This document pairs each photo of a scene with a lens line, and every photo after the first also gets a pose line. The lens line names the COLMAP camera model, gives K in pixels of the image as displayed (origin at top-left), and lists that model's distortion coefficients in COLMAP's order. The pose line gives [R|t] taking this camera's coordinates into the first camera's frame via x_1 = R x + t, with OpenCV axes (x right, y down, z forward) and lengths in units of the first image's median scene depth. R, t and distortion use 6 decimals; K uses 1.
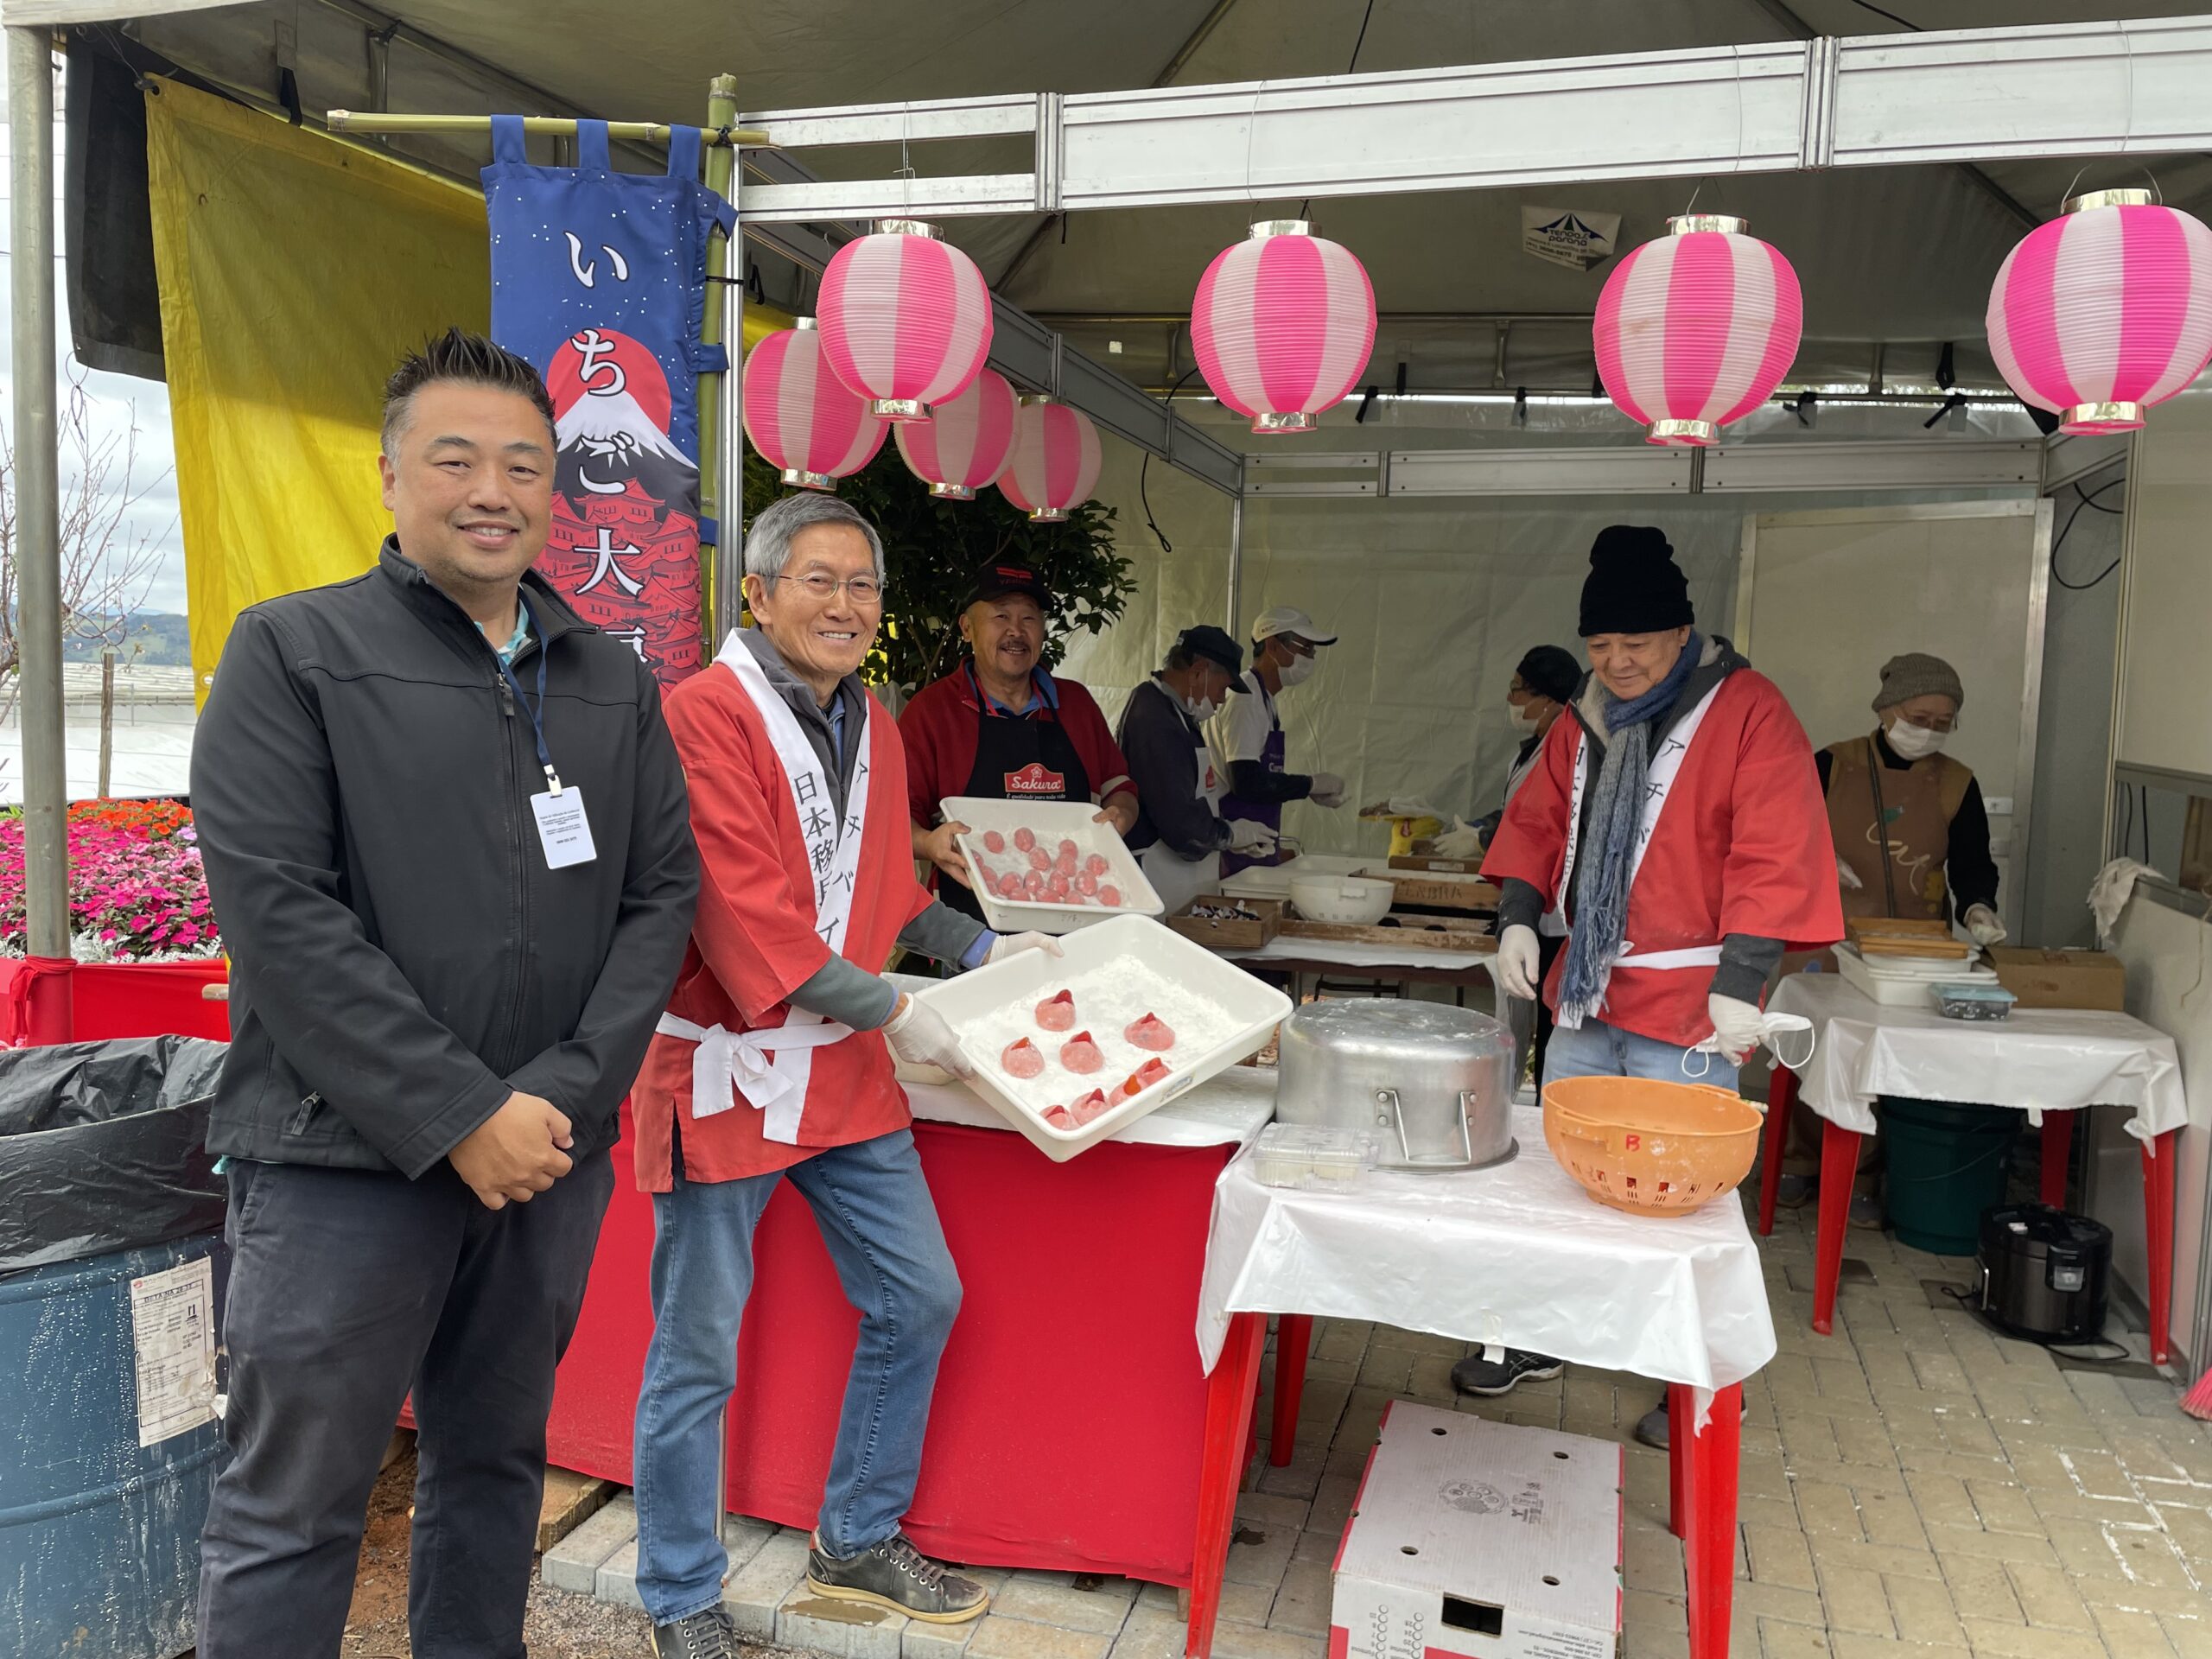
lens RADIAL K [[1676.1, 0, 1111.7], [0, 1676.1, 825.9], [0, 0, 1]] dist [0.077049, -0.103934]
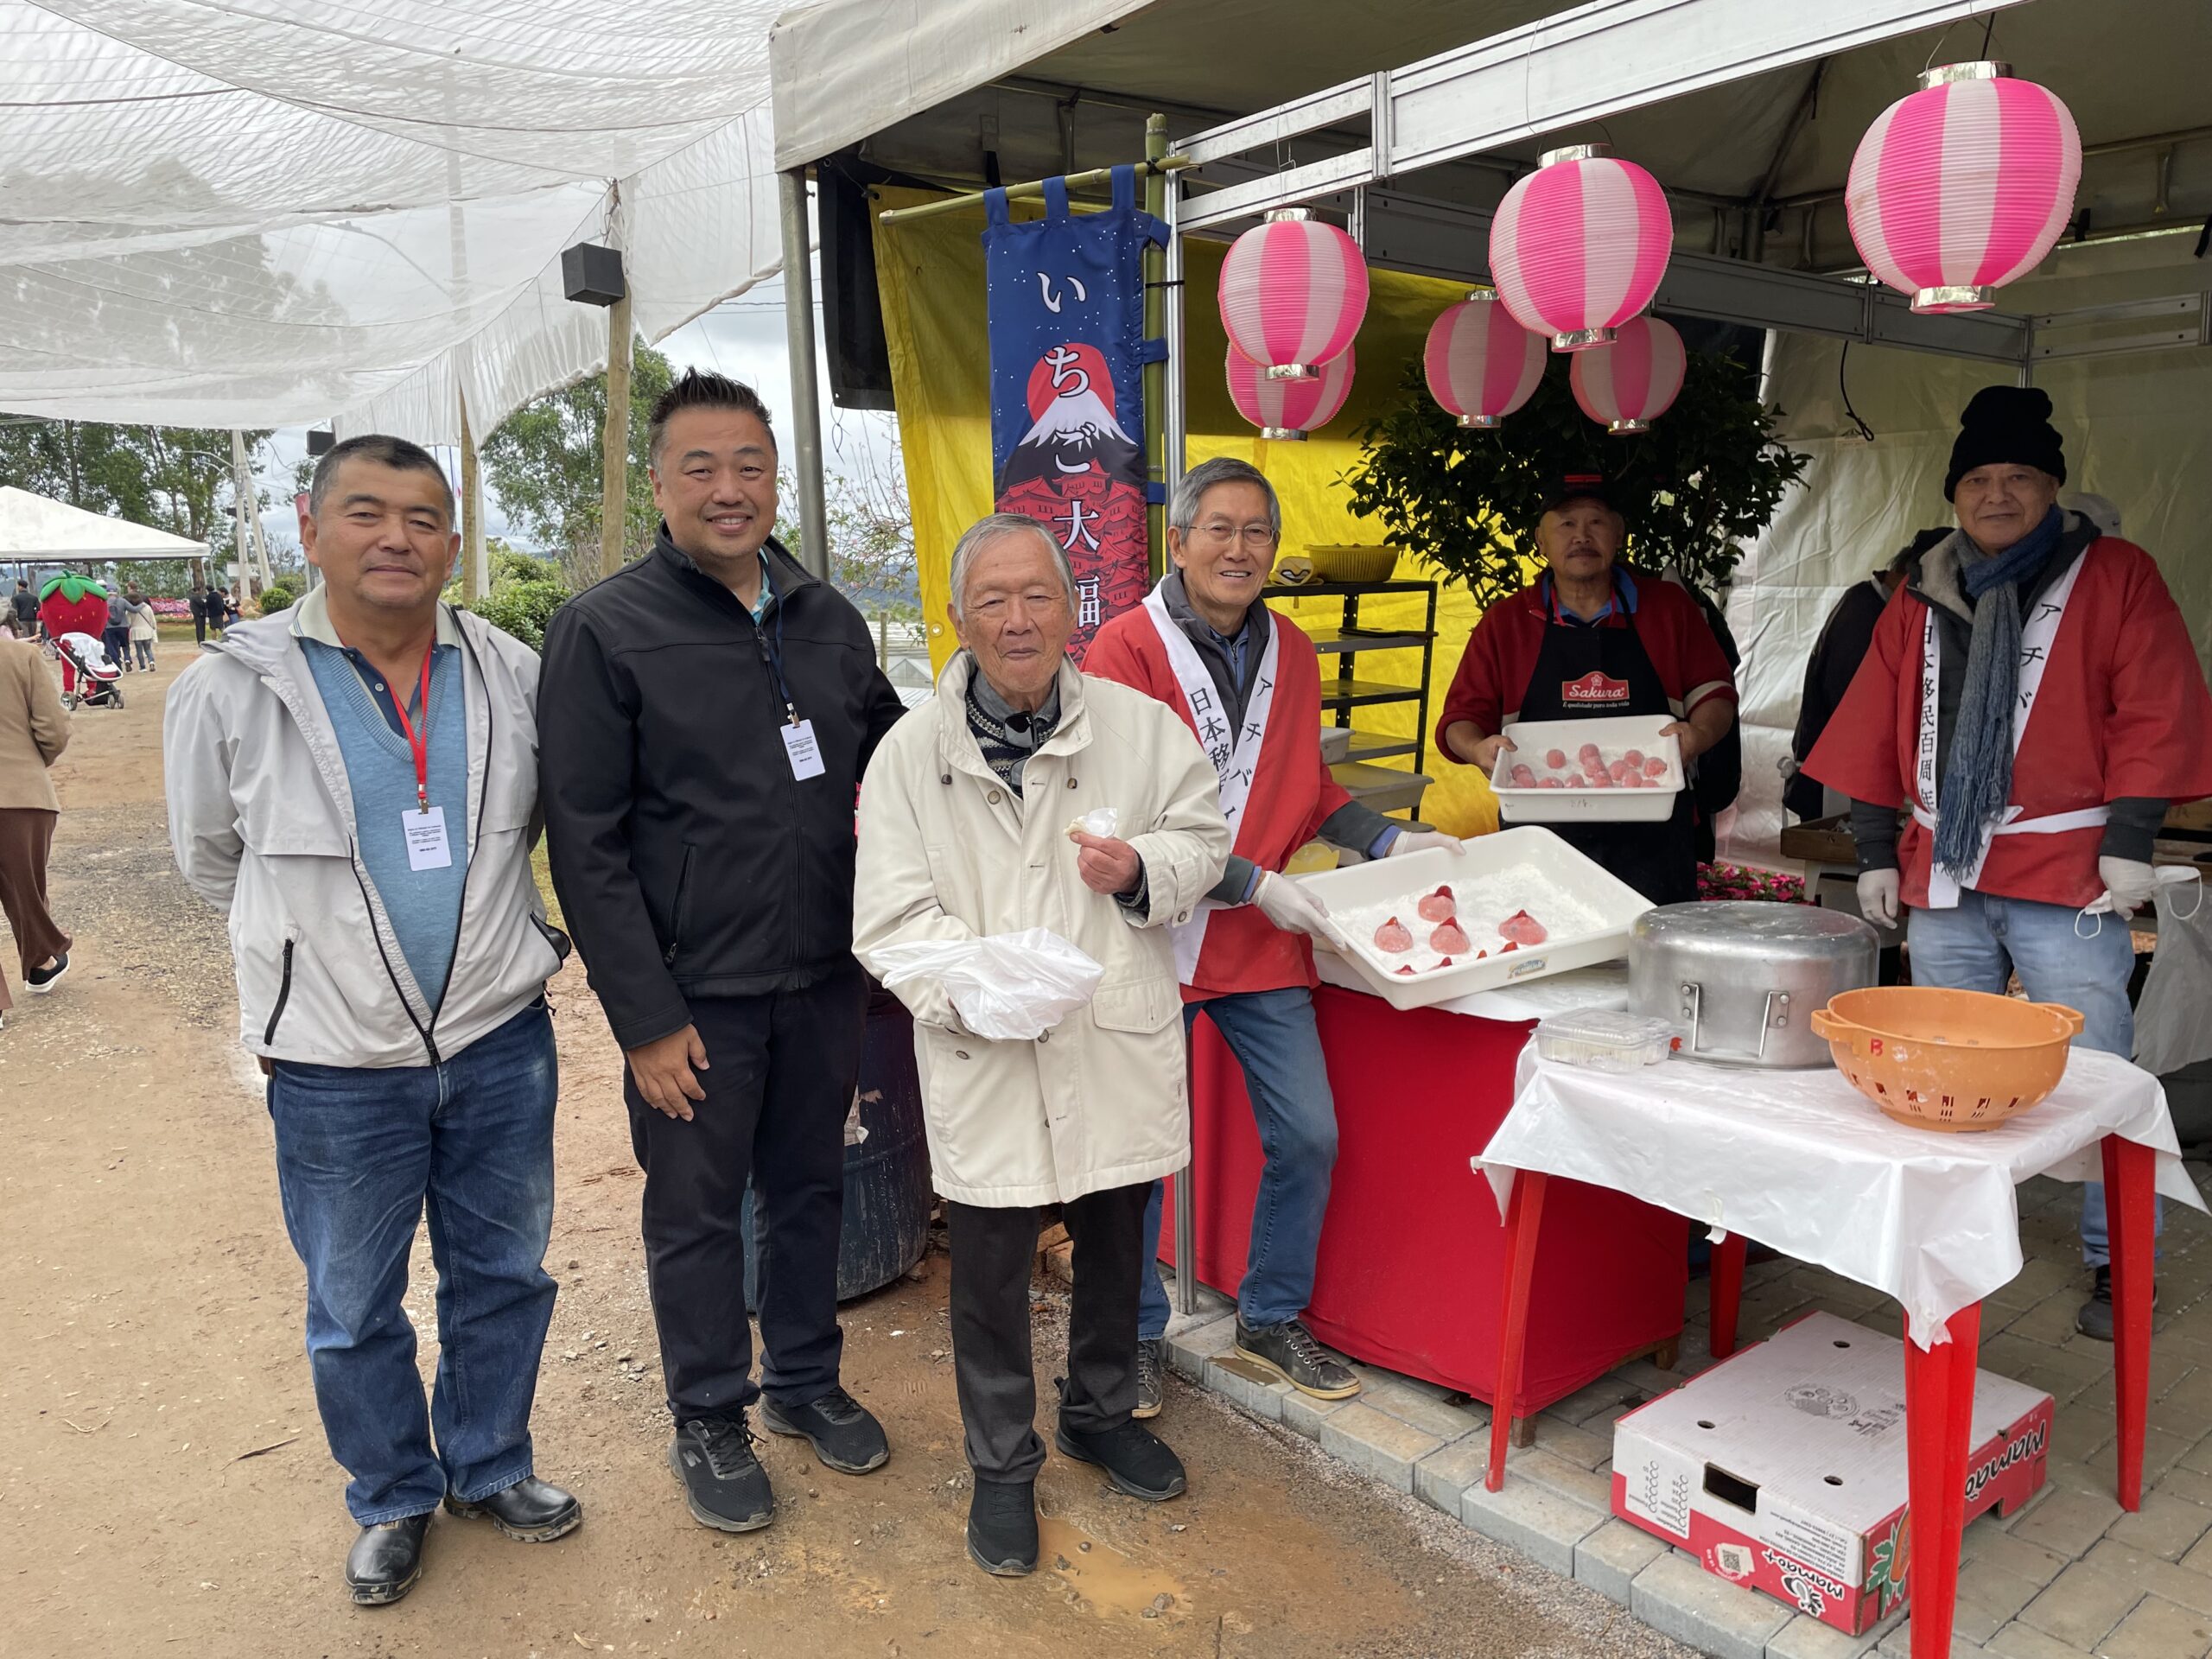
lens RADIAL K [[1676.1, 0, 1117.9], [0, 1676.1, 839.3], [0, 0, 1]] dist [0.077049, -0.103934]
pose [[0.825017, 0.026364, -0.564493, 0.451682], [0.004887, 0.998541, 0.053777, 0.011912], [0.565087, -0.047125, 0.823684, -0.042747]]
